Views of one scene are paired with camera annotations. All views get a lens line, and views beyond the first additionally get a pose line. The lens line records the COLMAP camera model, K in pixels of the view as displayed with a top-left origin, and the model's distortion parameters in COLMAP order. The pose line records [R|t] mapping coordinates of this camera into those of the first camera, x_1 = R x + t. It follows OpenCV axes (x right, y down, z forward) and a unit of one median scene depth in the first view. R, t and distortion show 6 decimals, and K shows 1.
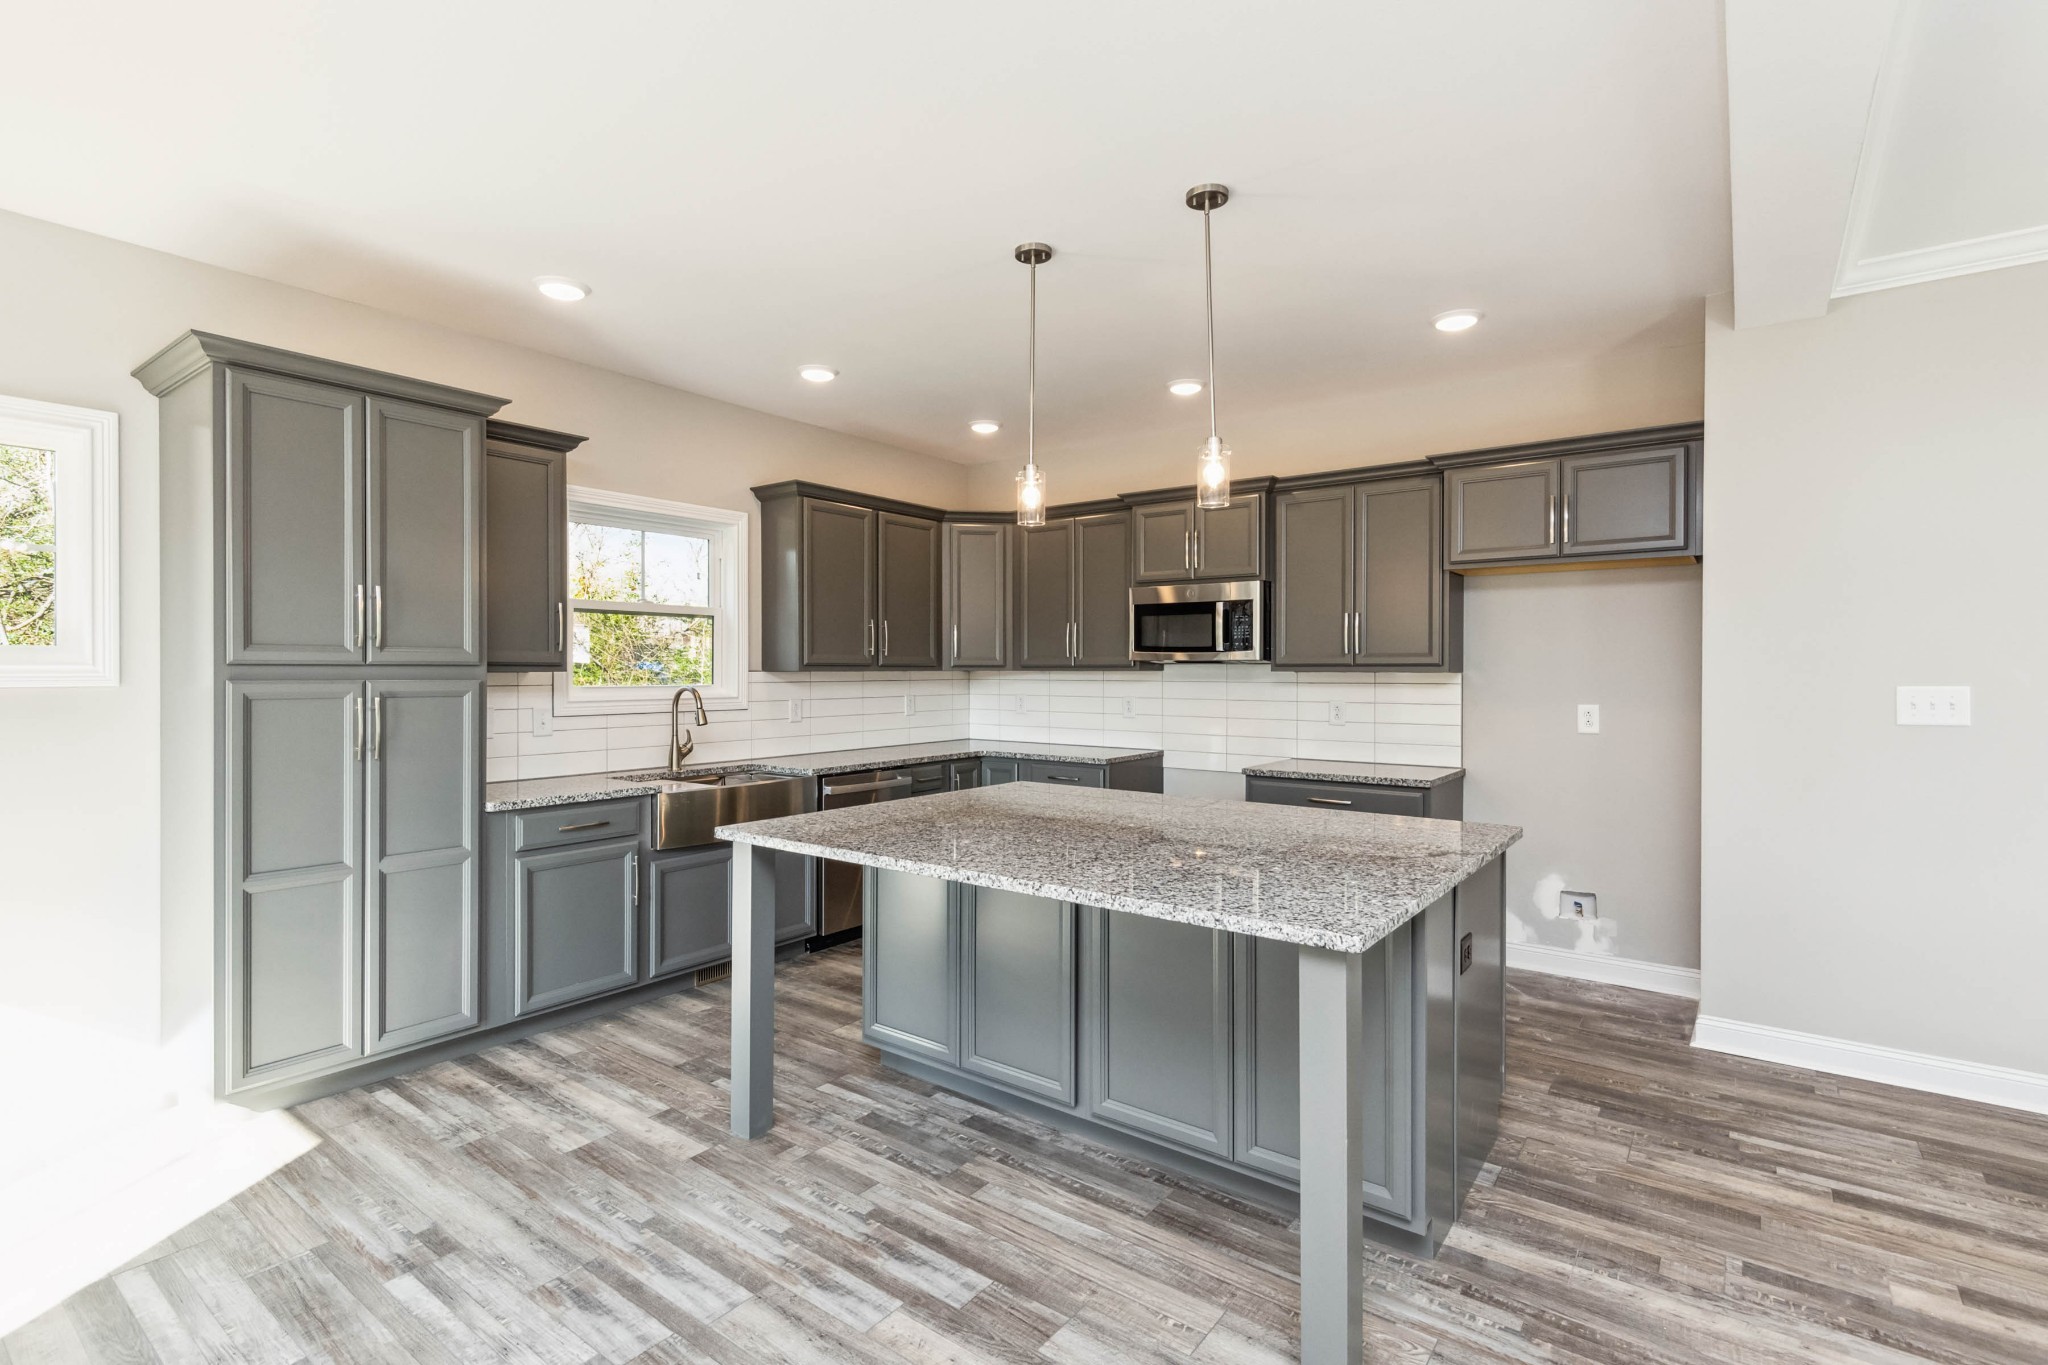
lens RADIAL K [[938.0, 0, 998.9], [0, 938.0, 672.4], [0, 0, 1]] dist [-0.000869, -0.000226]
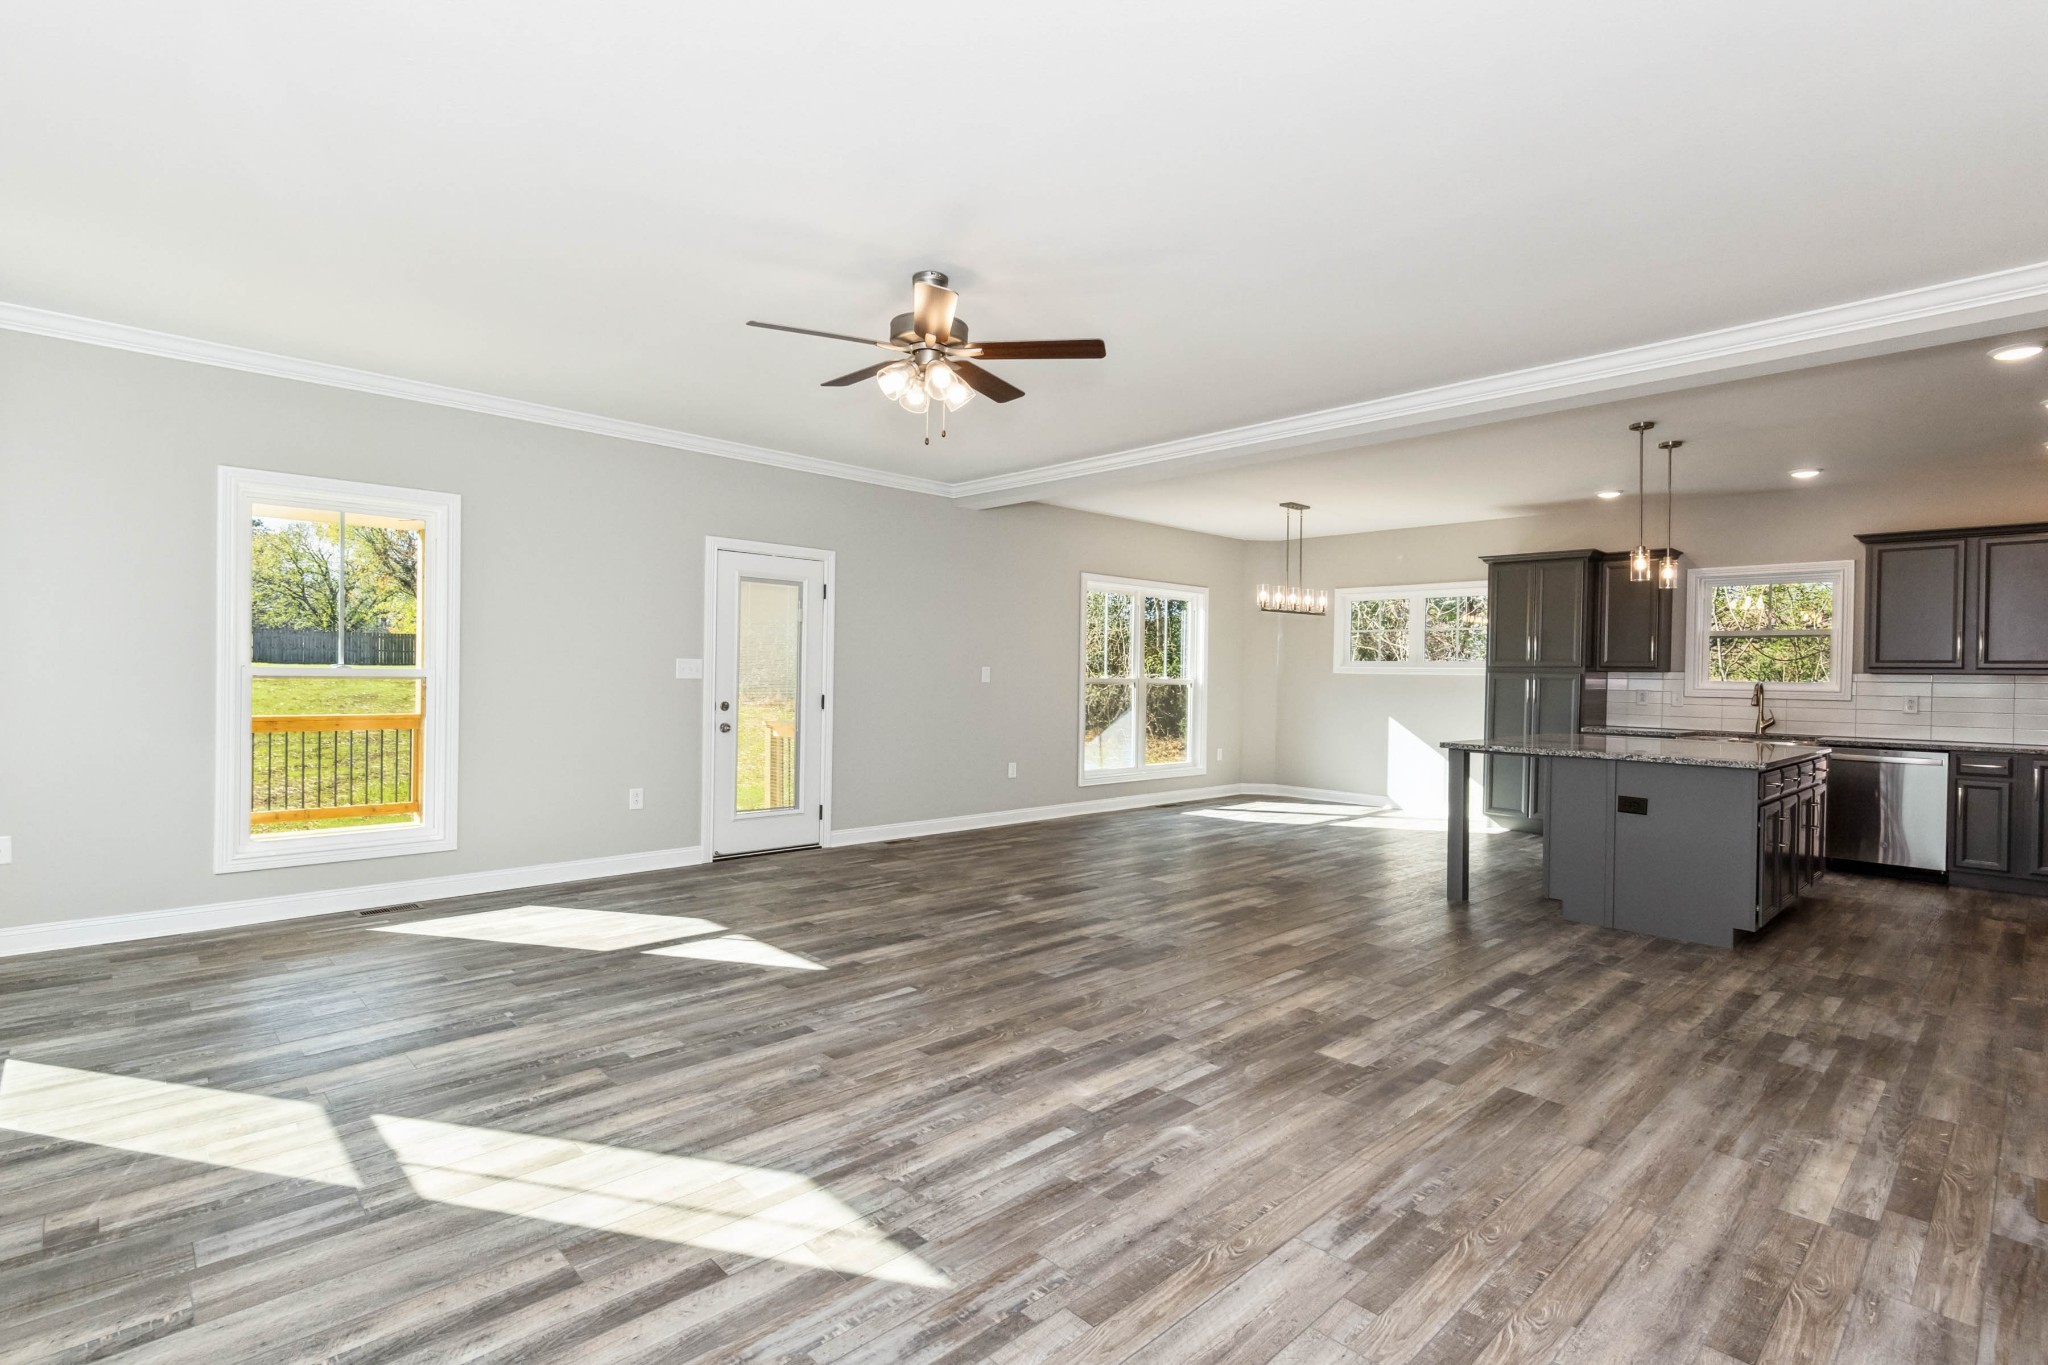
lens RADIAL K [[968.9, 0, 1025.3], [0, 968.9, 668.0], [0, 0, 1]] dist [0.002402, -0.001161]
pose [[-0.137430, -0.012690, -0.990430, 2.200722], [-0.017162, 0.999798, -0.010429, 0.046431], [0.990363, 0.015564, -0.137620, 0.020438]]
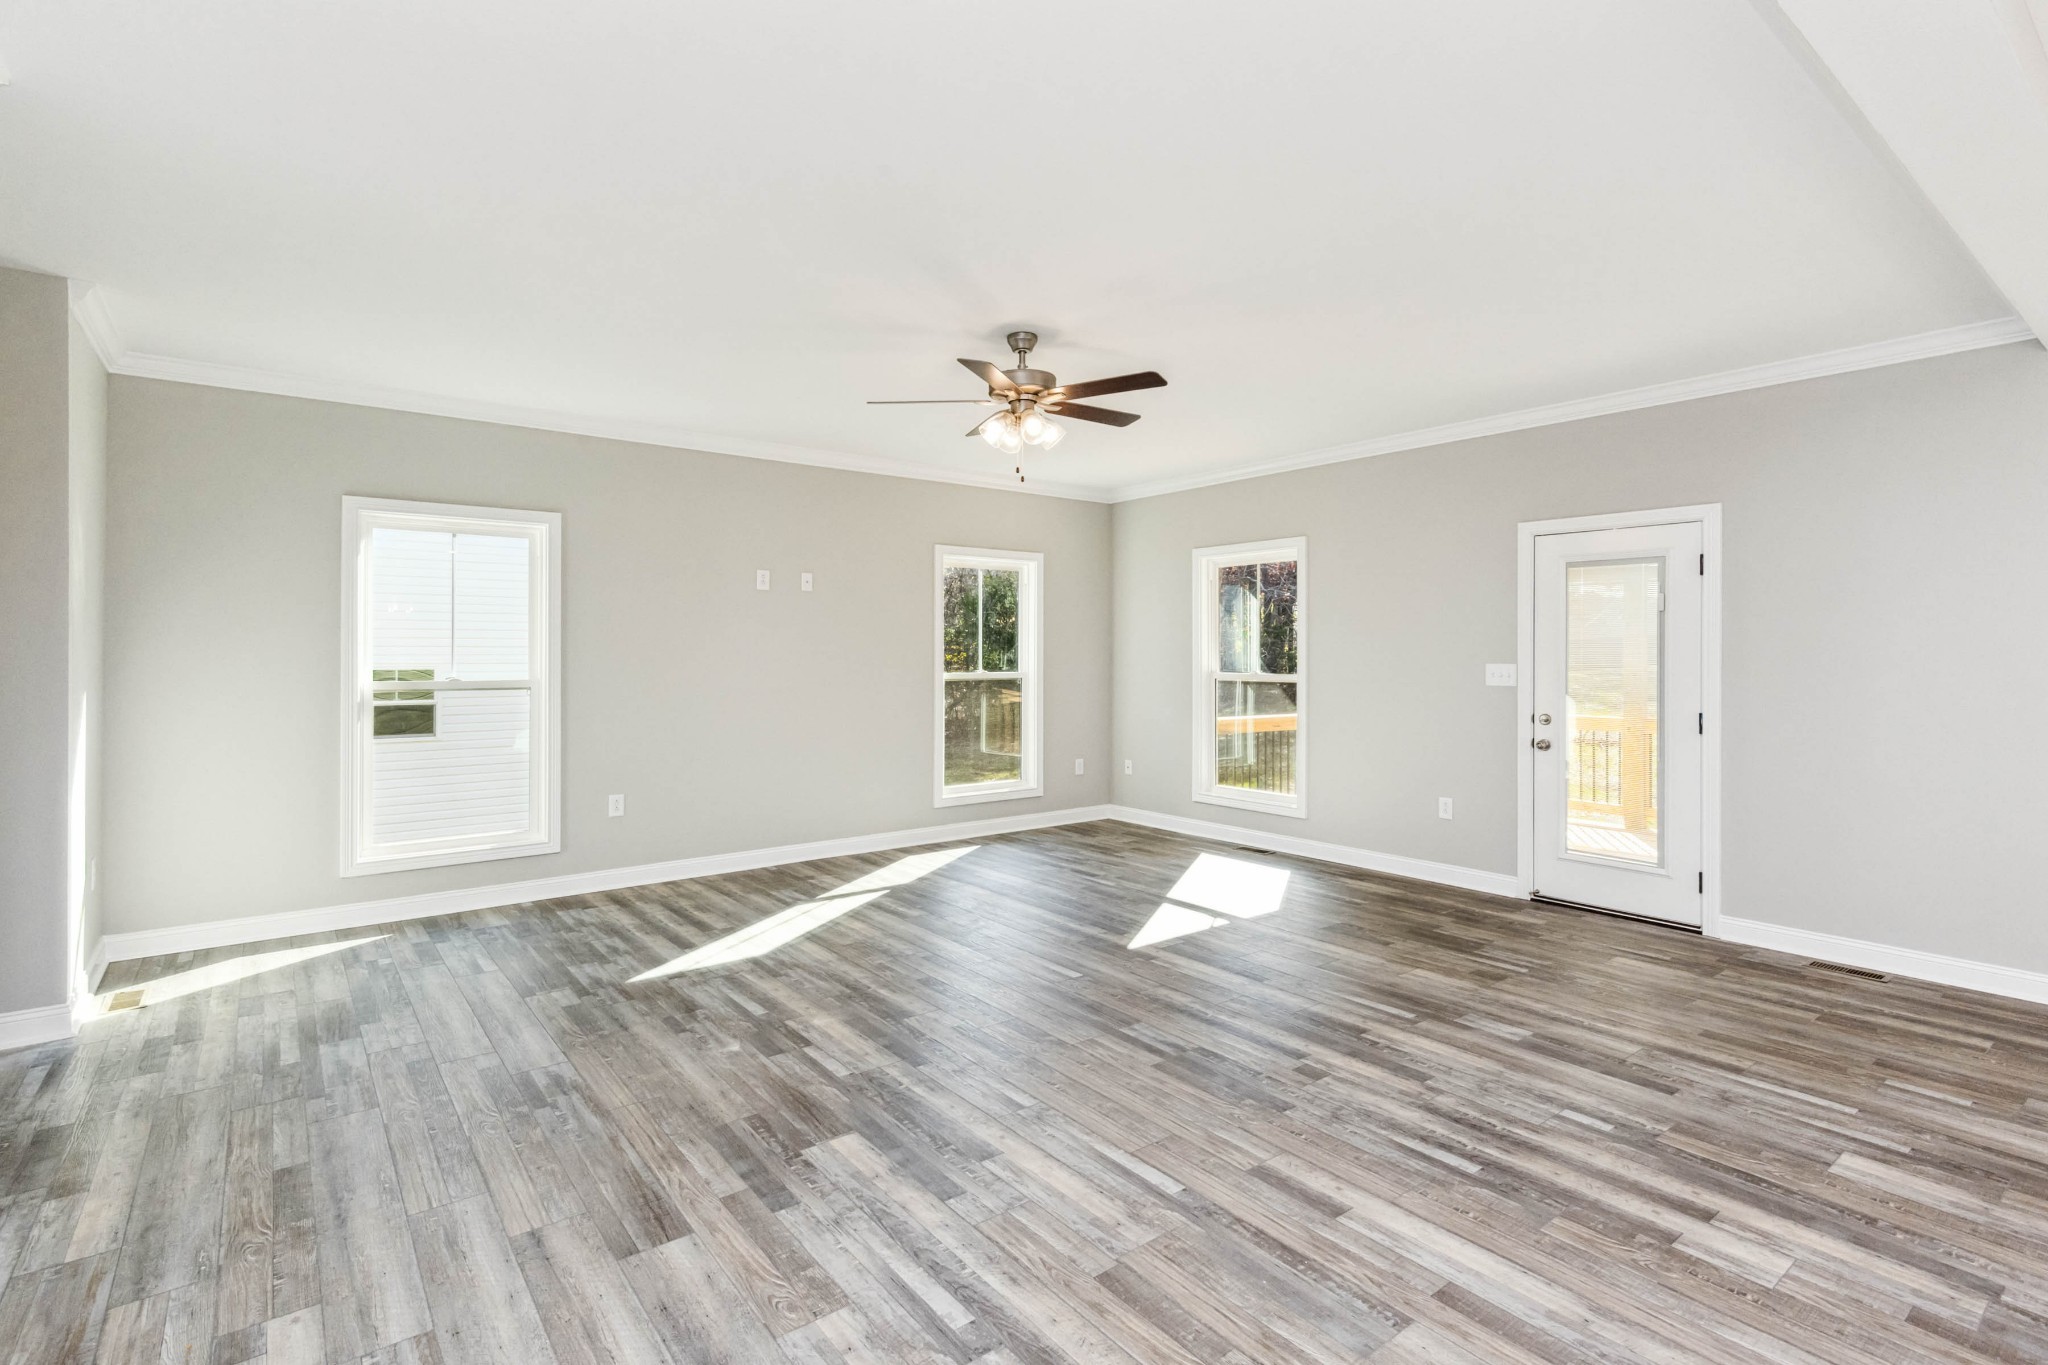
lens RADIAL K [[977.5, 0, 1011.5], [0, 977.5, 652.5], [0, 0, 1]] dist [0.019695, -0.005574]
pose [[-0.969796, -0.005877, 0.243845, 0.697880], [-0.005634, 0.999983, 0.001692, -0.002492], [-0.243851, 0.000267, -0.969813, 1.079089]]
